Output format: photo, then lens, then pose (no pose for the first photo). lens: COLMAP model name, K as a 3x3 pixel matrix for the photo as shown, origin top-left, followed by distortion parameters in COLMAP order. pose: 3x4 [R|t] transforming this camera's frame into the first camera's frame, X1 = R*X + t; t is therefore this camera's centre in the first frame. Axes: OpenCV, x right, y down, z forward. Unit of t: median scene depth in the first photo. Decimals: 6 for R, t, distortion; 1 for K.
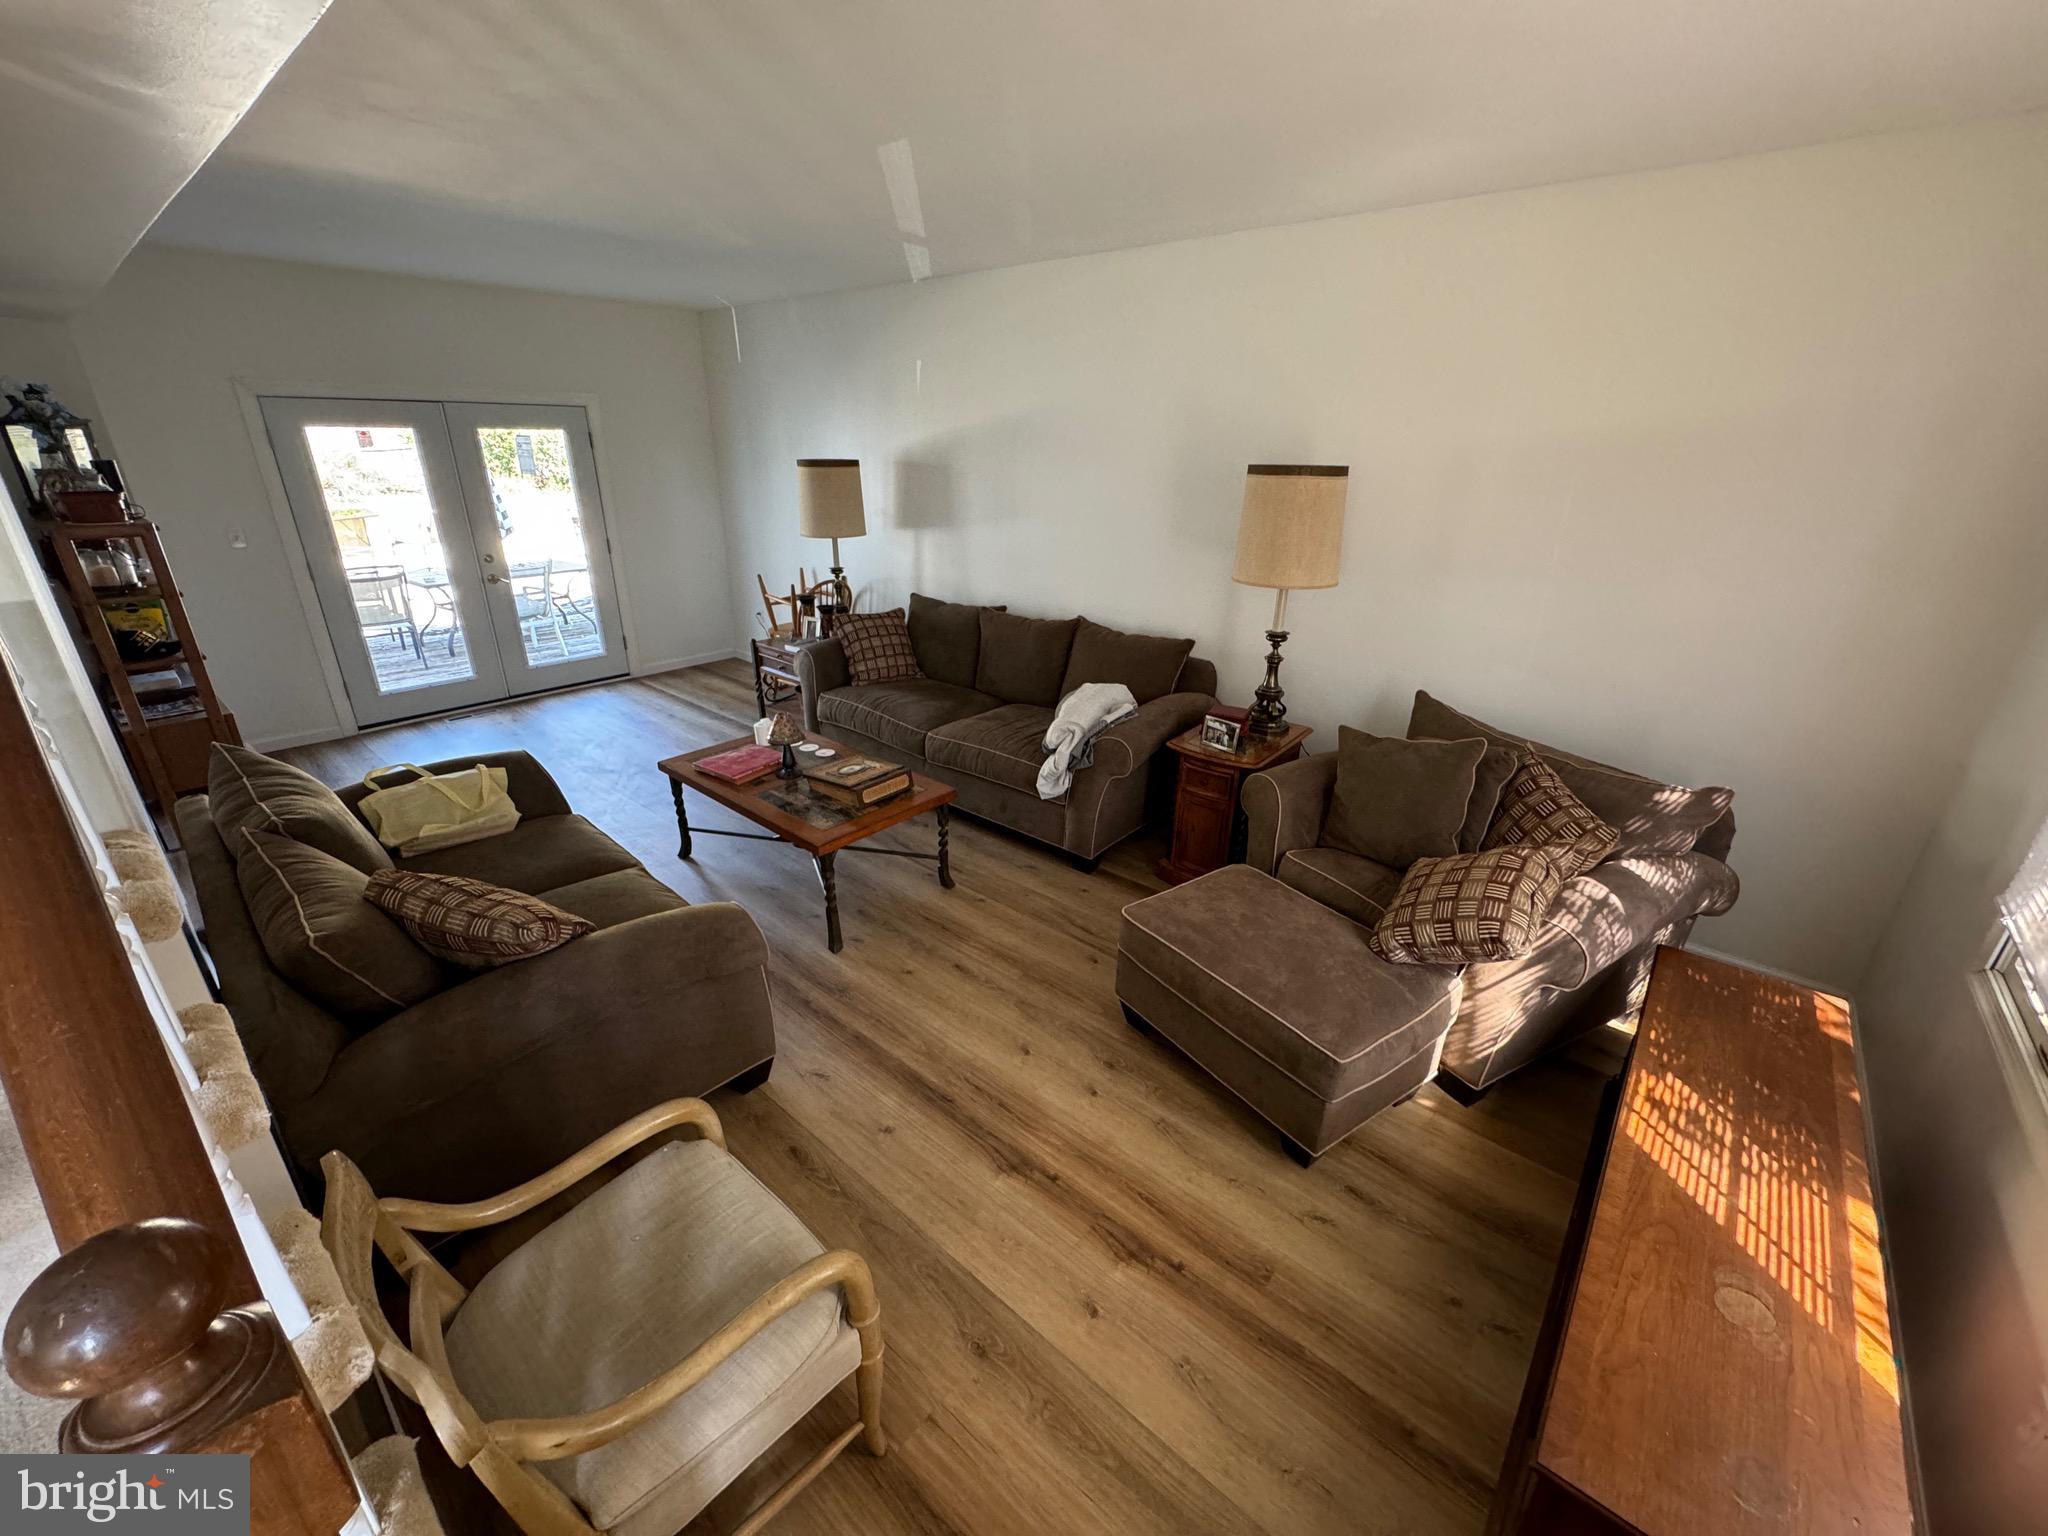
lens RADIAL K [[819.4, 0, 1020.0], [0, 819.4, 772.6], [0, 0, 1]] dist [0.004271, -0.000513]
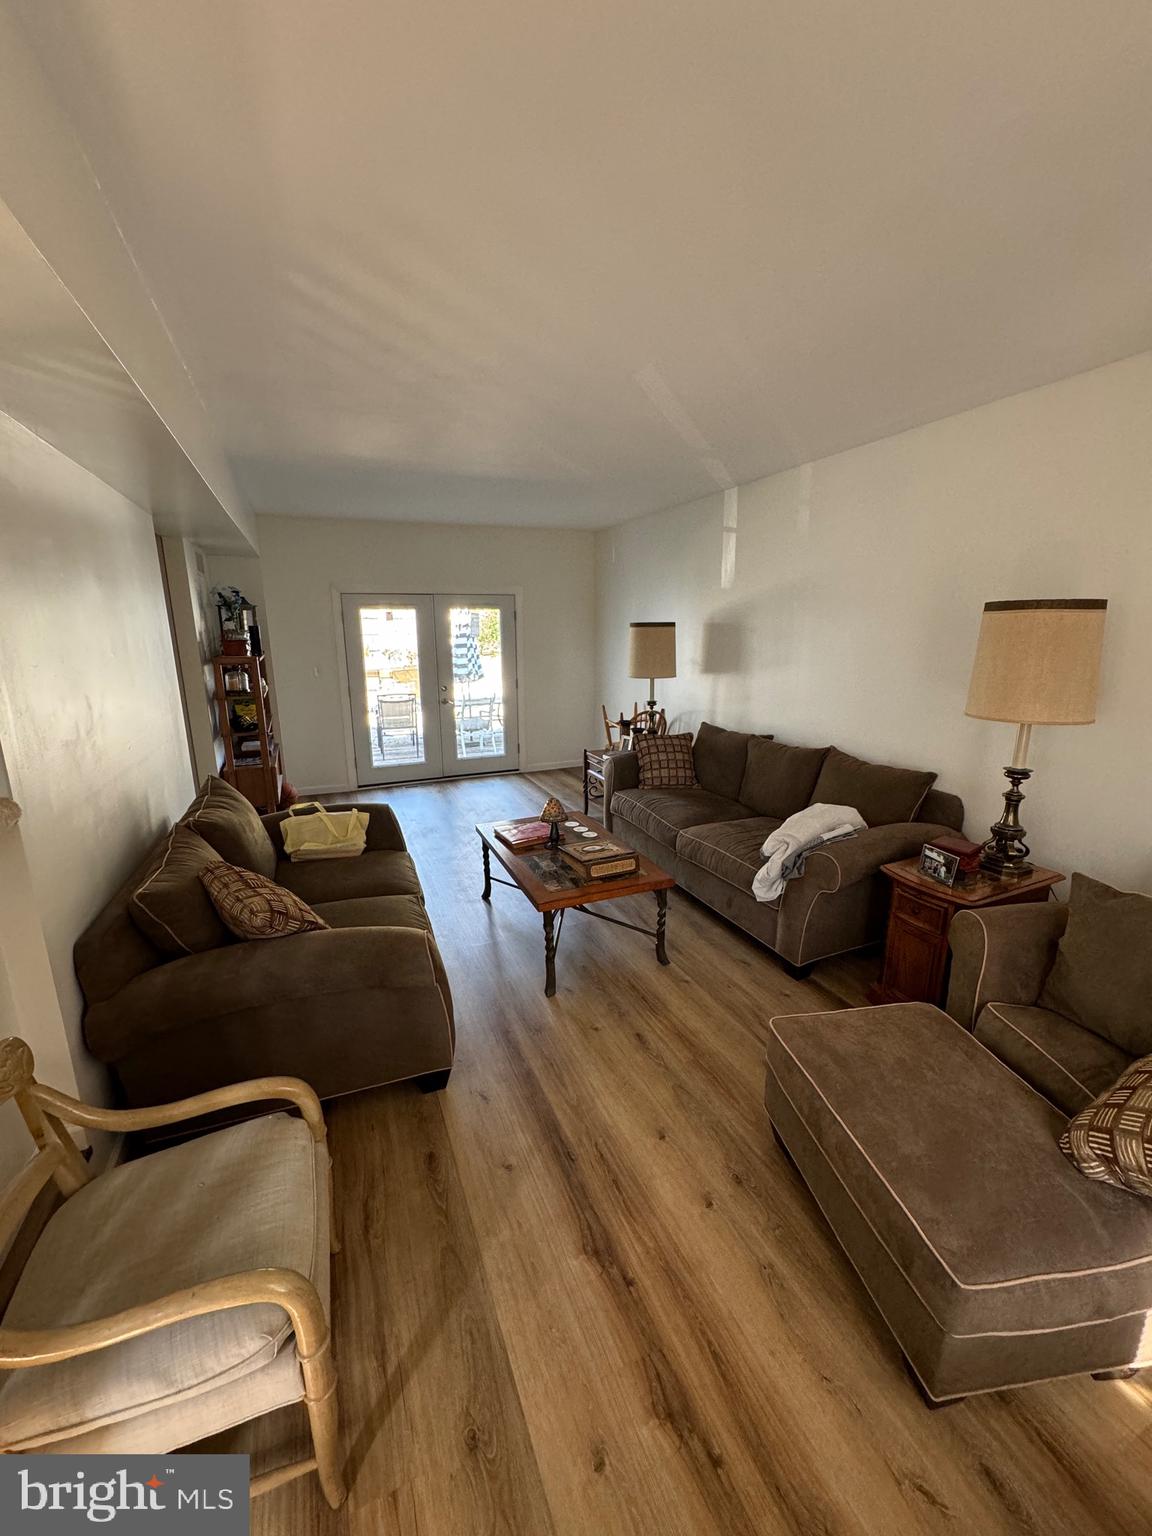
lens RADIAL K [[614.6, 0, 578.1], [0, 614.6, 770.1], [0, 0, 1]] dist [0.004271, -0.000513]
pose [[0.896241, 0.083045, -0.435724, 0.168465], [-0.151330, 0.980628, -0.124373, -0.001312], [0.416955, 0.177406, 0.891446, 0.140699]]
